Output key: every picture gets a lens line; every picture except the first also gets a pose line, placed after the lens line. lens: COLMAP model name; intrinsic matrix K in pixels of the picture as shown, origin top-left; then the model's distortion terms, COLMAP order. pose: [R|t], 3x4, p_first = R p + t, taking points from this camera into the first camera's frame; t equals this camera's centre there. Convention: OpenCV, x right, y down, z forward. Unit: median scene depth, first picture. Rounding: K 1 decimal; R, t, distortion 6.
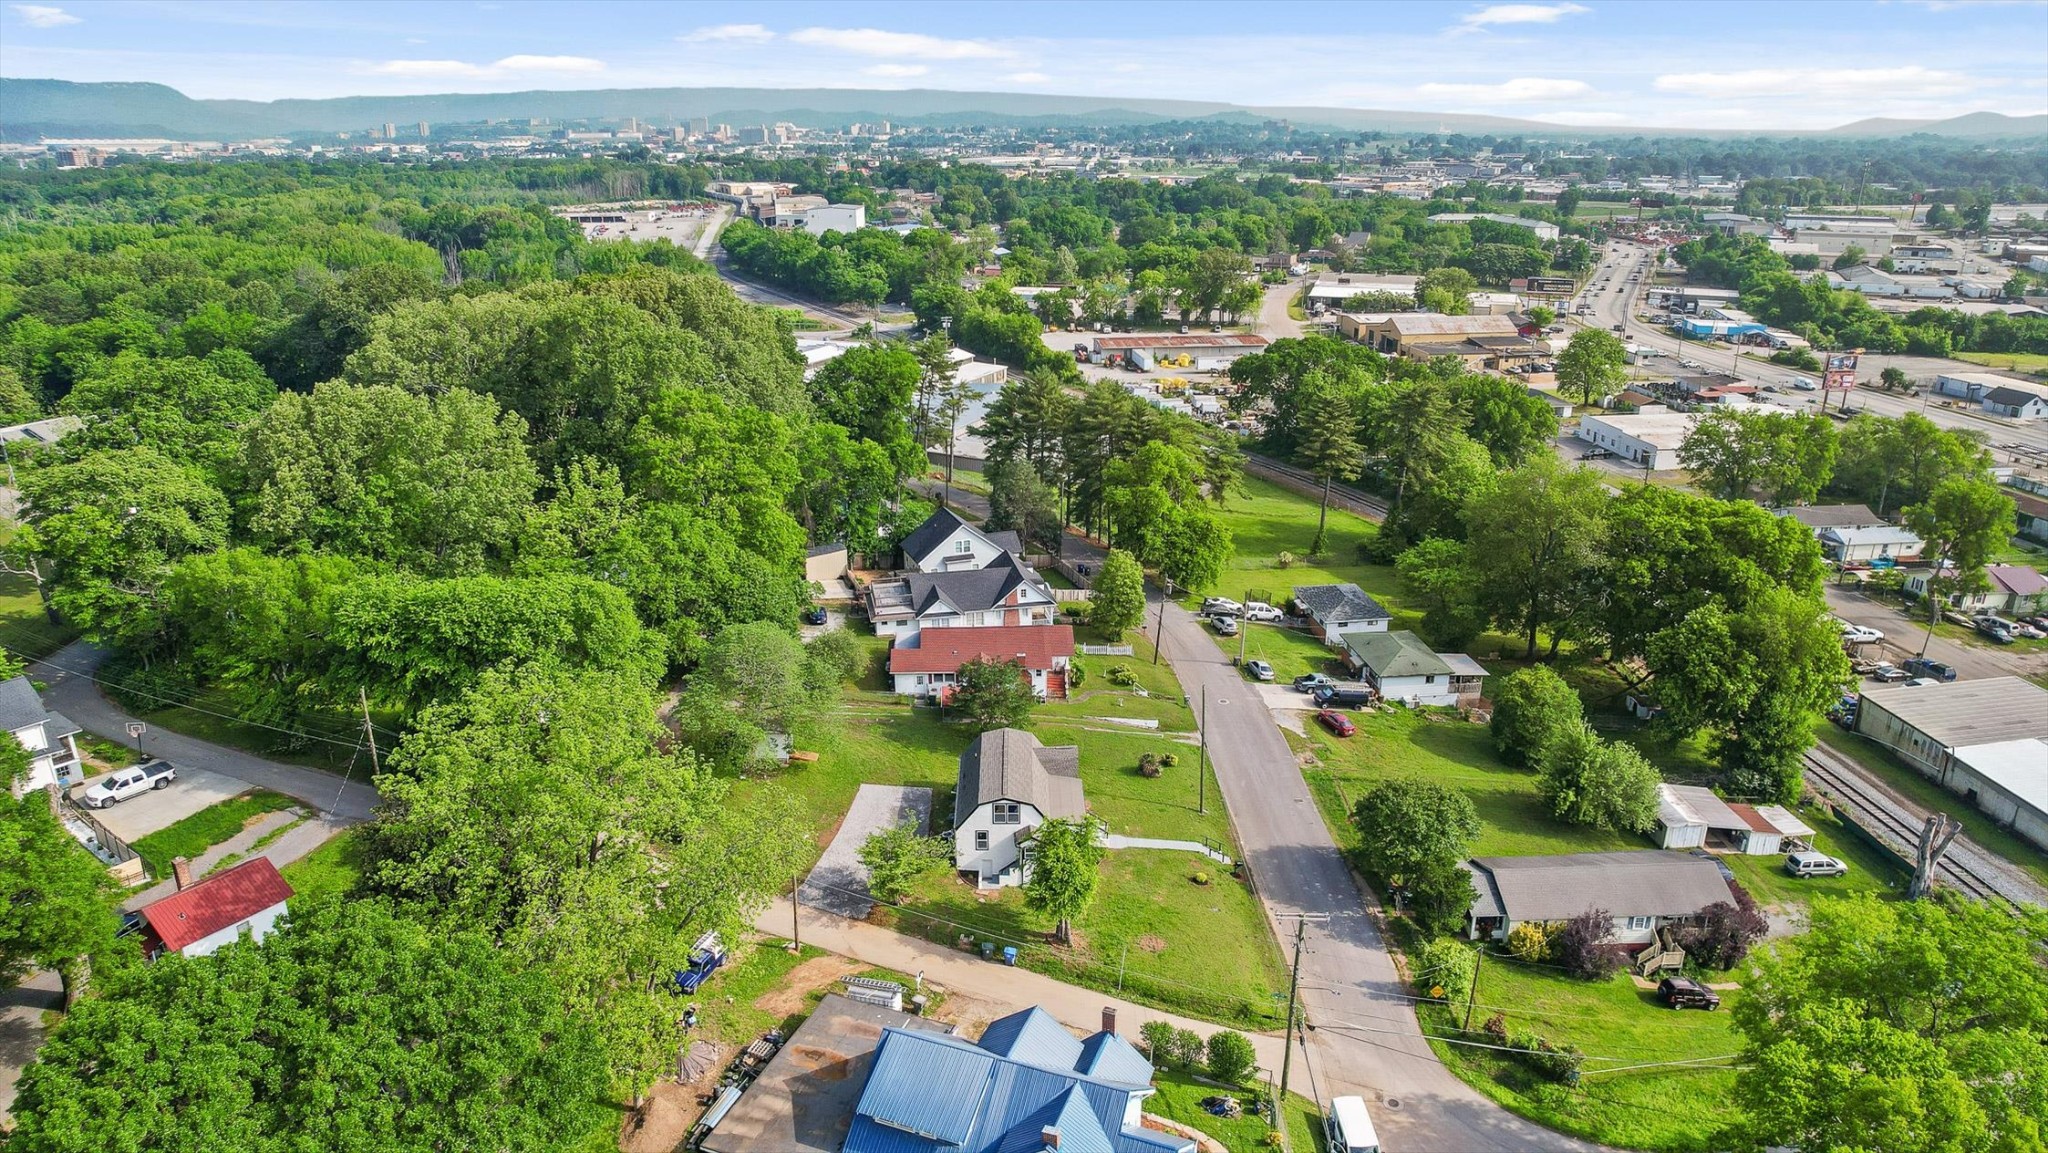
lens RADIAL K [[1303.5, 0, 1035.0], [0, 1303.5, 574.7], [0, 0, 1]] dist [-0.078546, 0.068509]
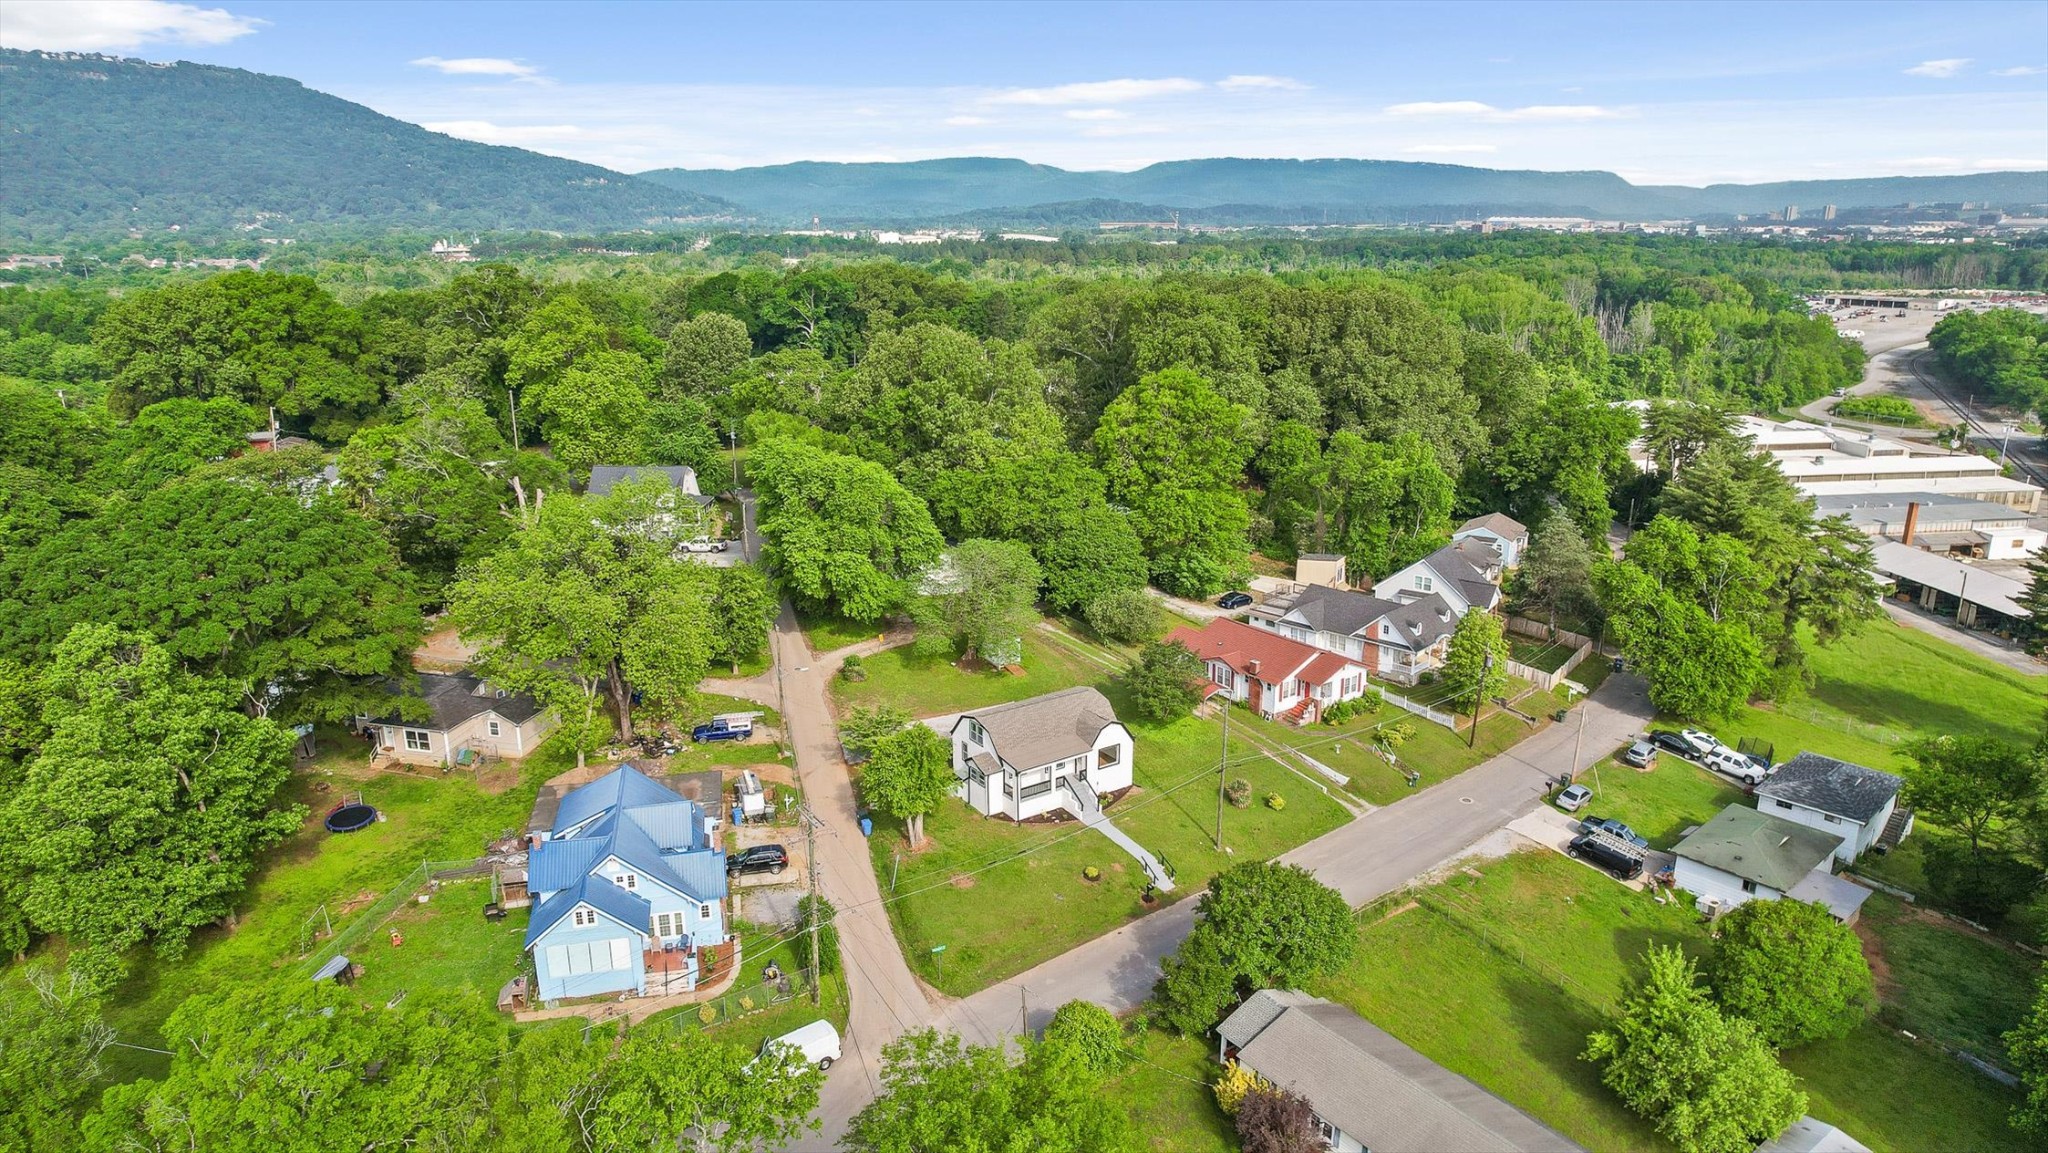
lens RADIAL K [[1303.5, 0, 1035.0], [0, 1303.5, 574.7], [0, 0, 1]] dist [-0.078546, 0.068509]
pose [[0.557059, 0.223907, -0.799719, 0.587130], [-0.271785, 0.959093, 0.079212, -0.028385], [0.784741, 0.173226, 0.595125, 0.266934]]
